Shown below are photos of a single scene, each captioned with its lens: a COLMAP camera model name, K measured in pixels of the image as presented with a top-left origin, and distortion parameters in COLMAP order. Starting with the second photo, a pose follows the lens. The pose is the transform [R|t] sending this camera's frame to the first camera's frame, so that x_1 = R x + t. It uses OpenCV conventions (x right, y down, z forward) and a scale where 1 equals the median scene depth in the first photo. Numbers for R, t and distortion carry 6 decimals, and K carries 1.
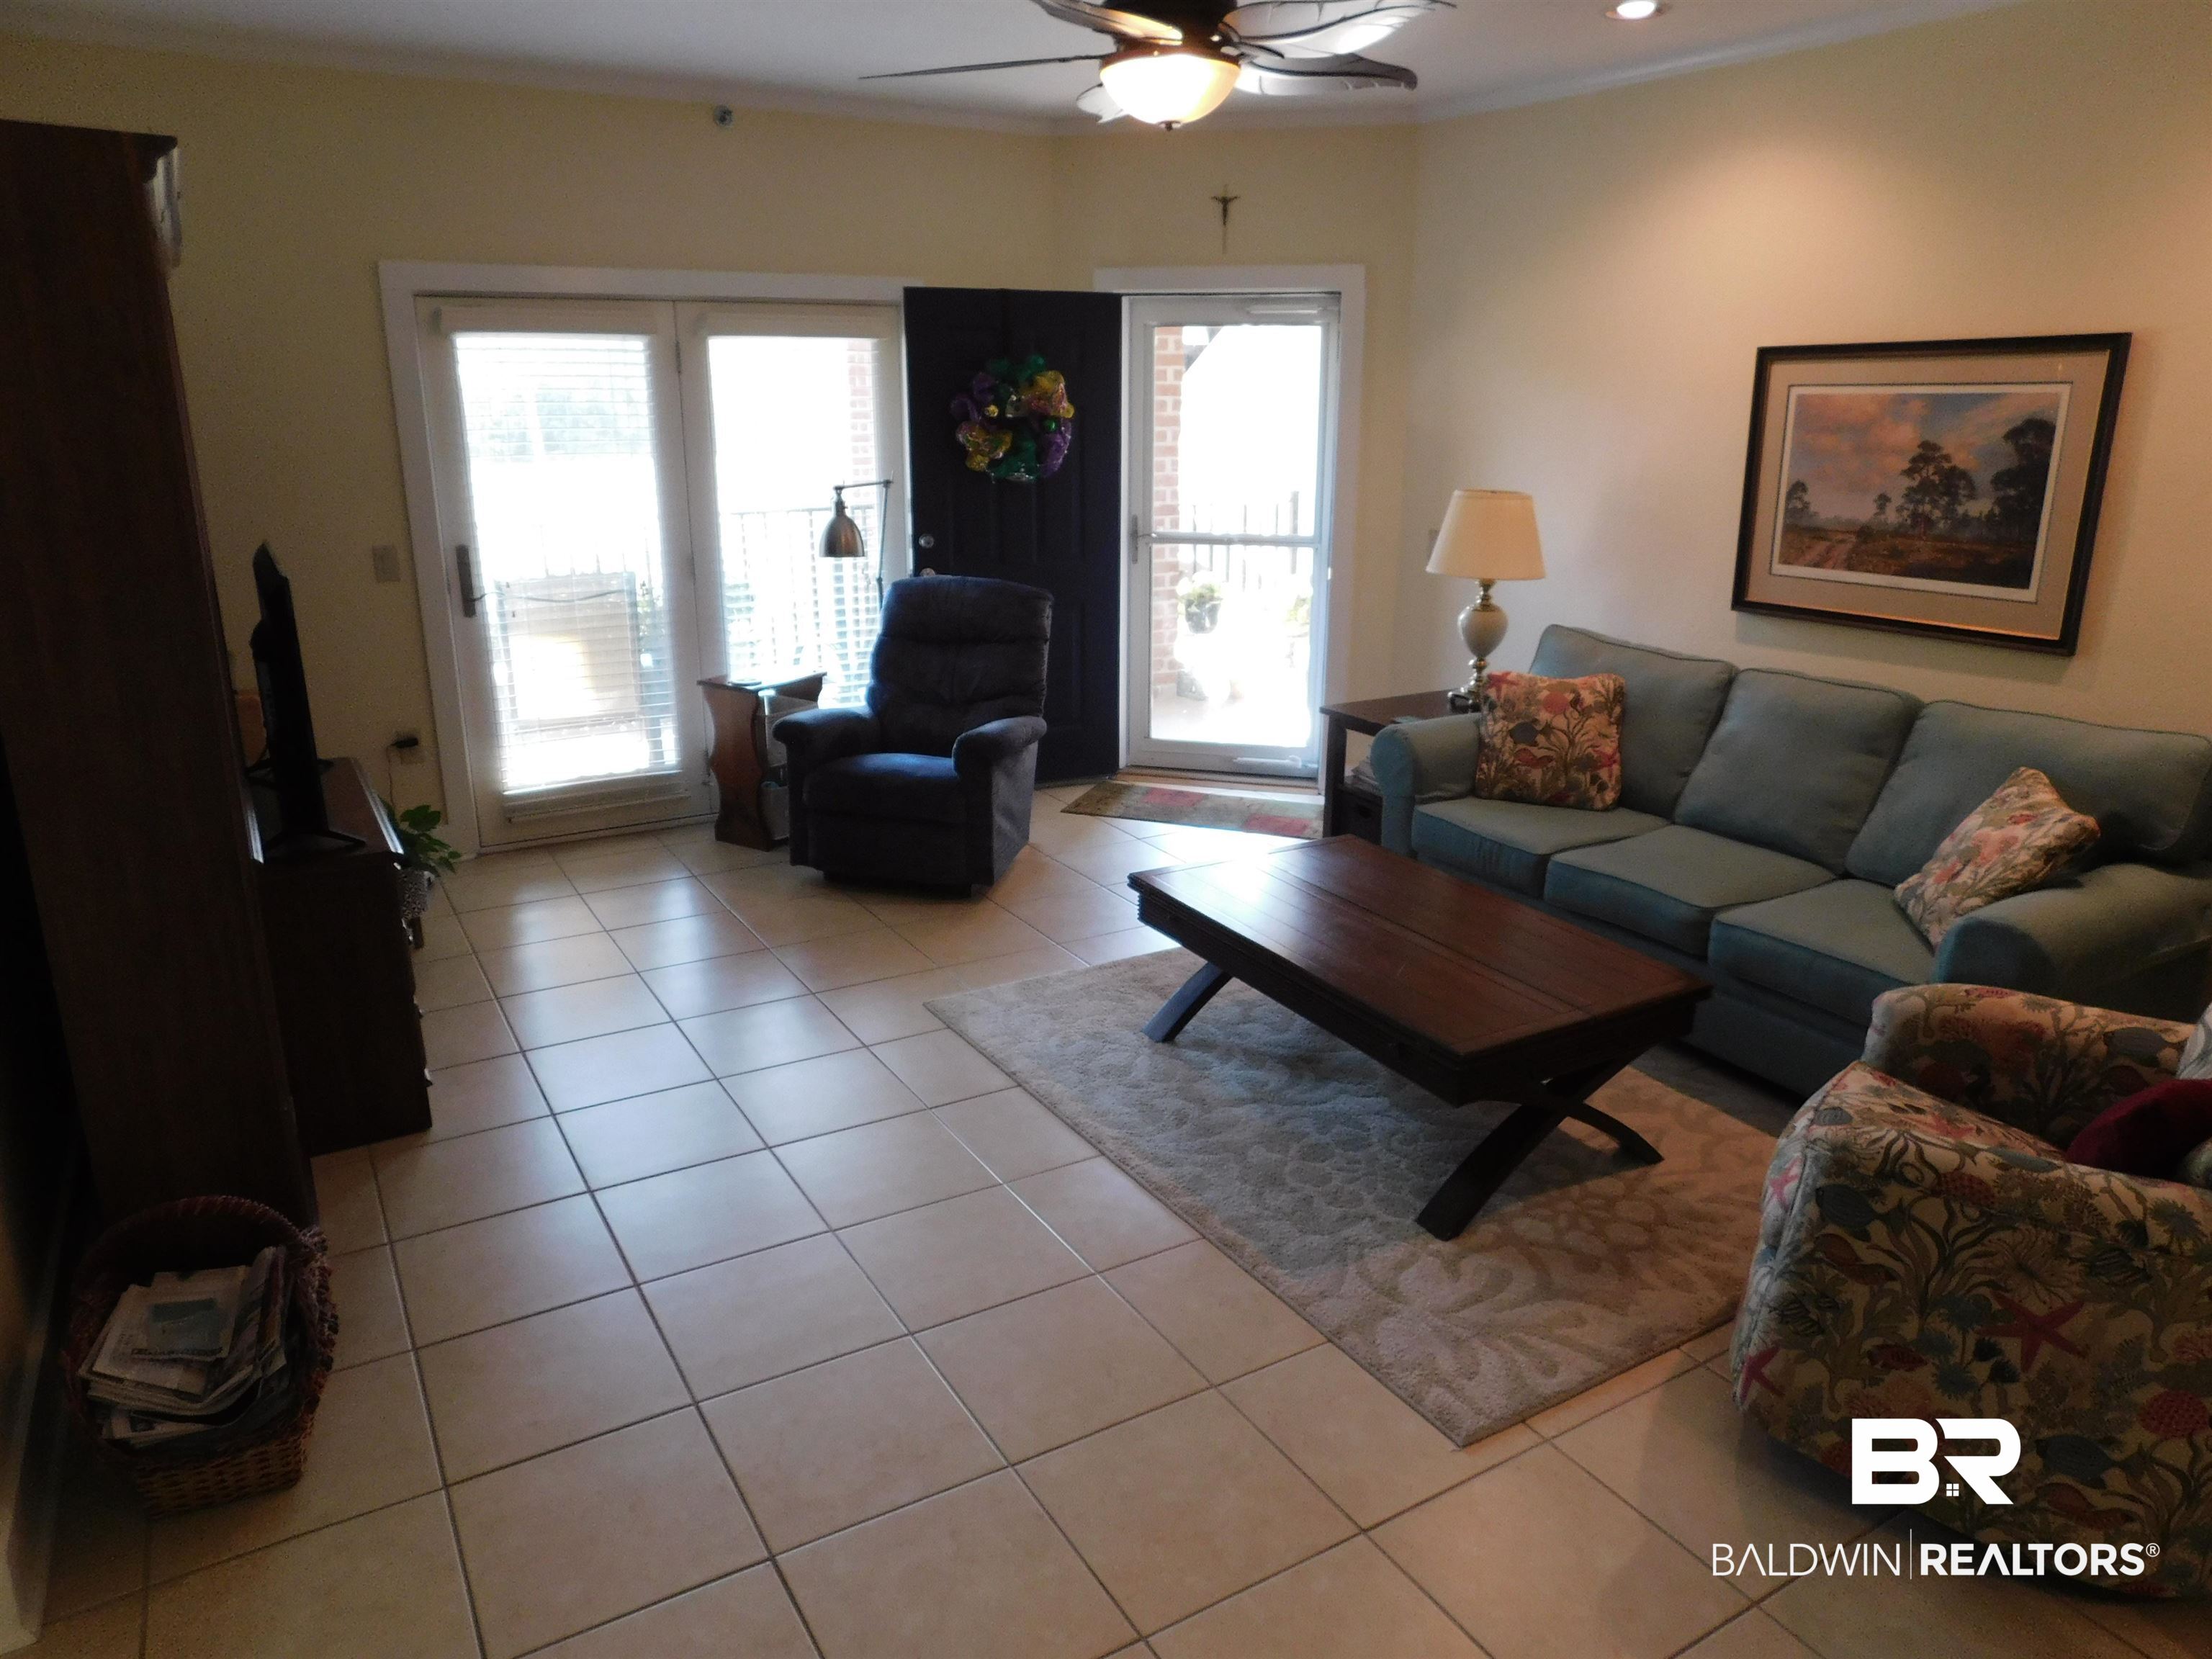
lens RADIAL K [[1462.7, 0, 1098.7], [0, 1462.7, 836.1], [0, 0, 1]] dist [-0.056682, 0.035375]
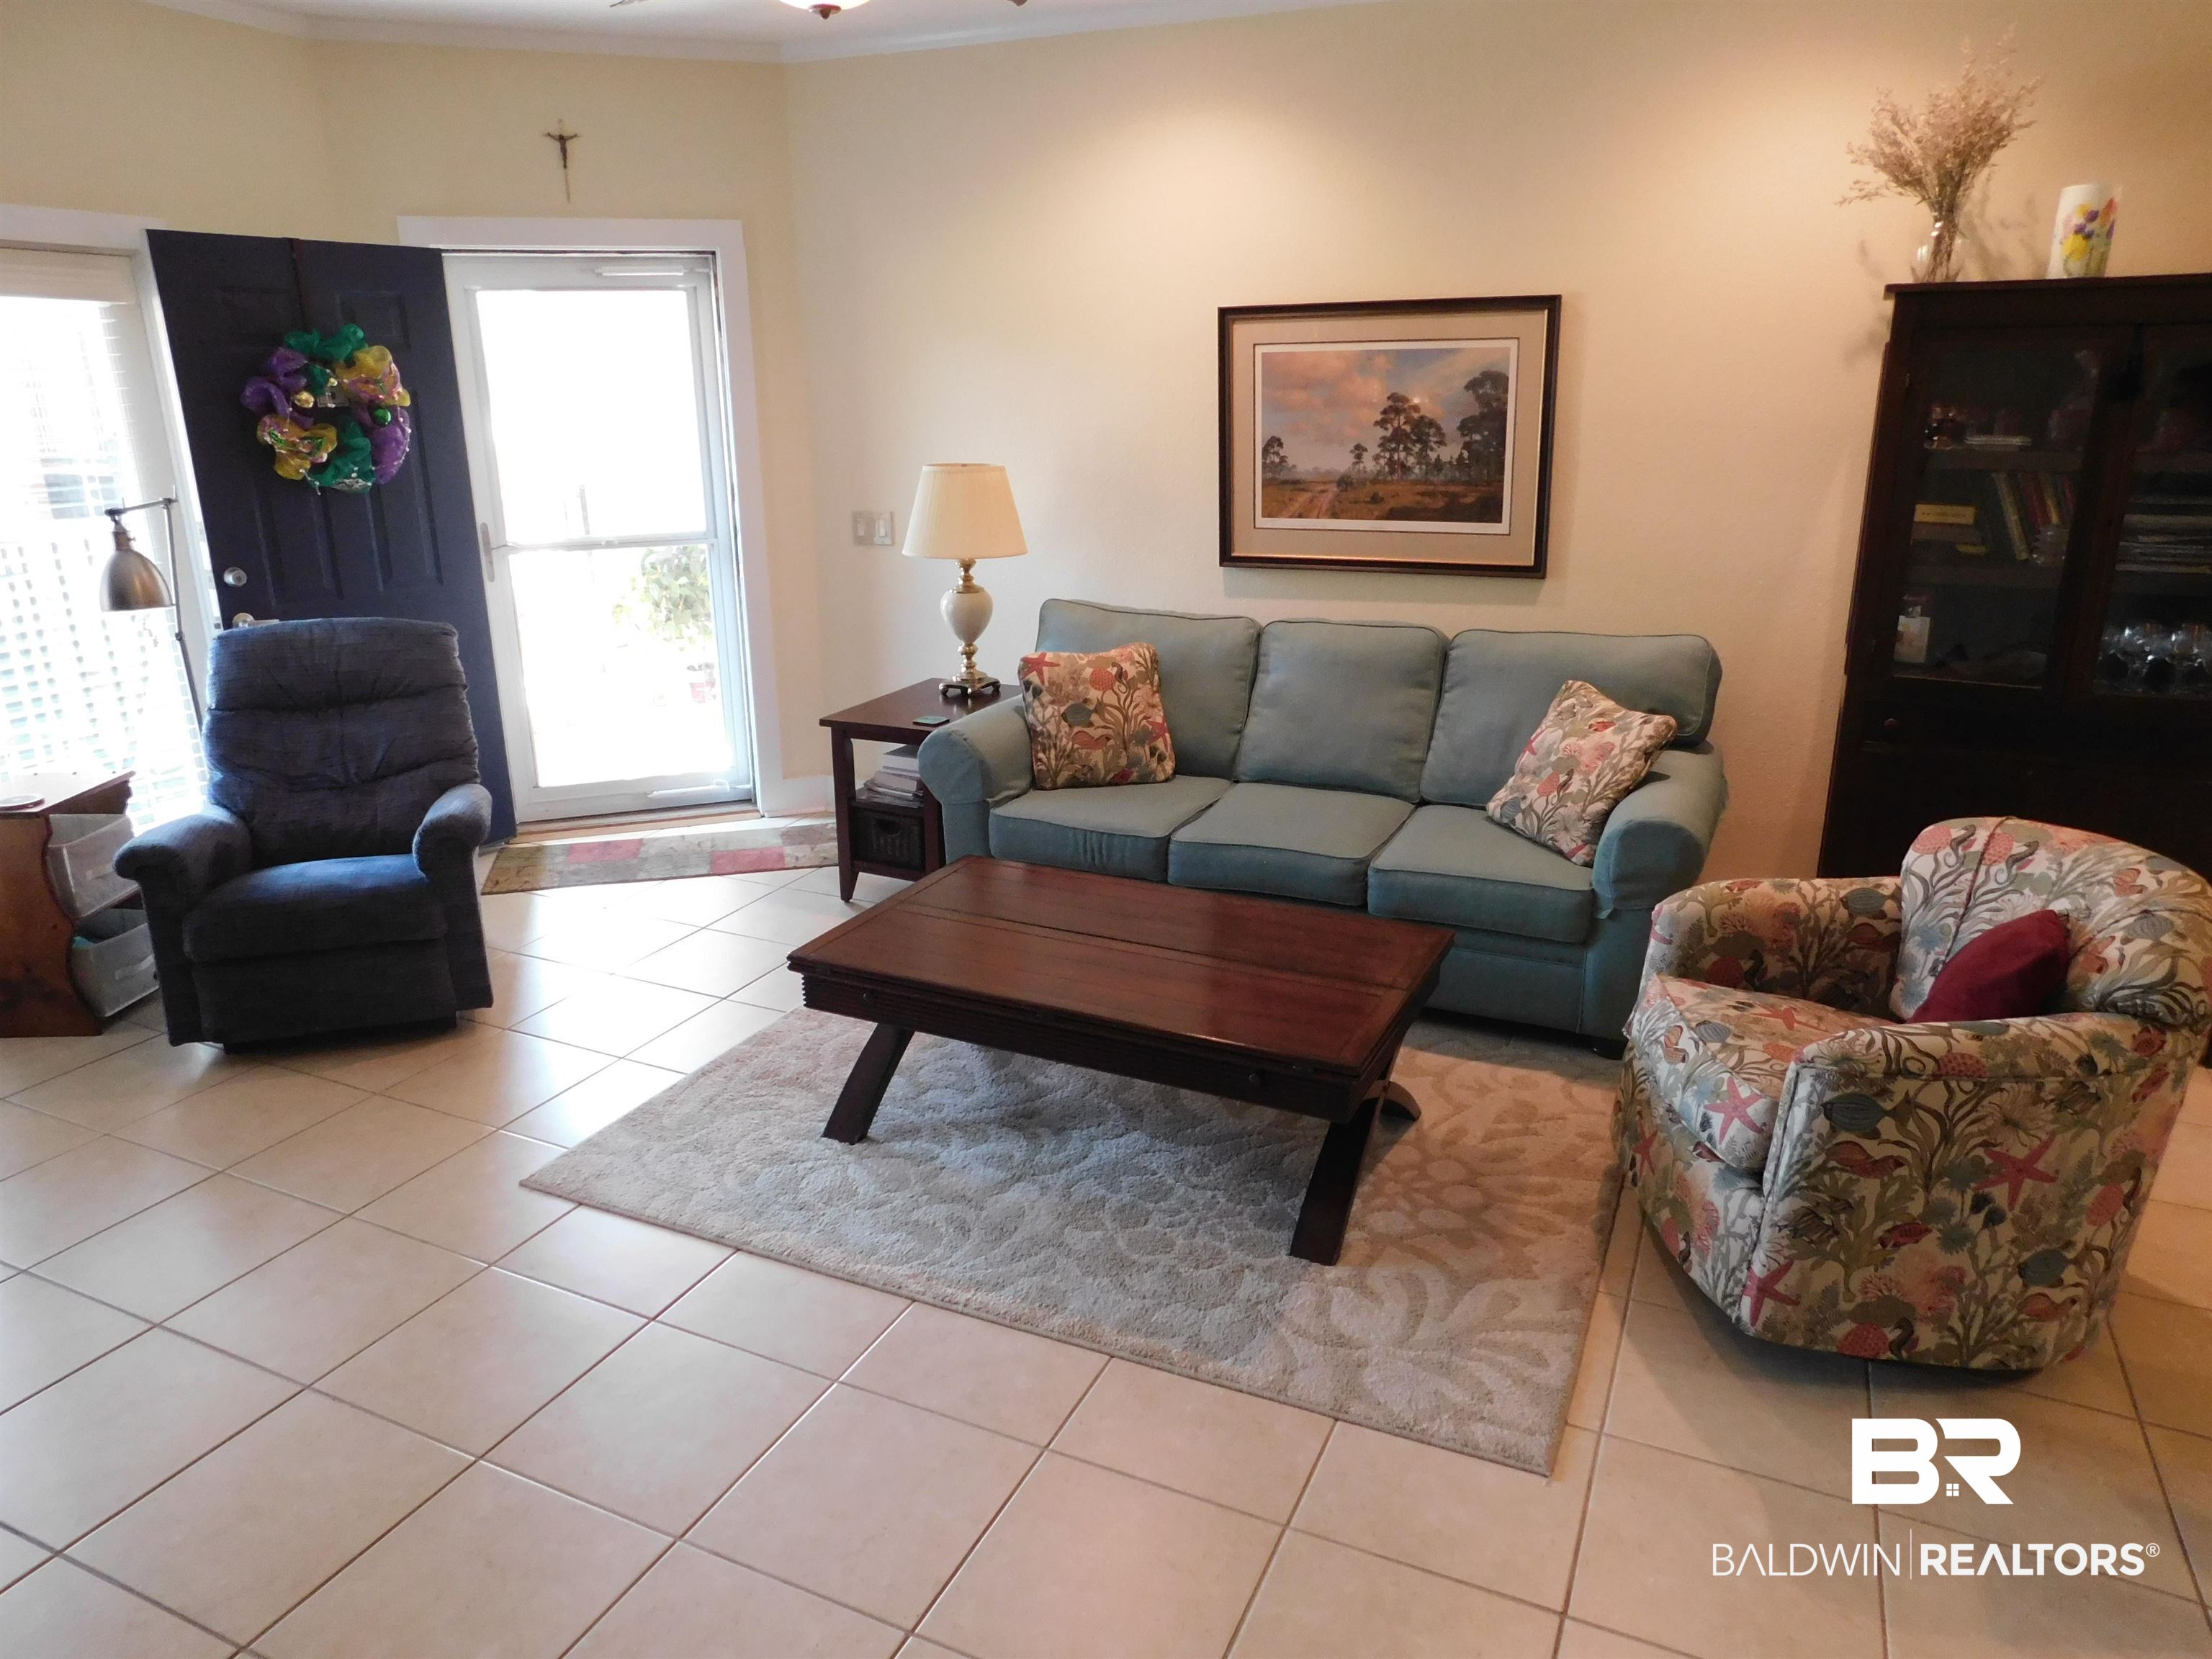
lens RADIAL K [[1462.7, 0, 1111.5], [0, 1462.7, 839.6], [0, 0, 1]] dist [-0.056682, 0.035375]
pose [[0.825312, -0.185575, 0.533312, -0.243740], [0.178468, 0.981767, 0.065438, -0.056095], [-0.535732, 0.041173, 0.843384, 0.210819]]
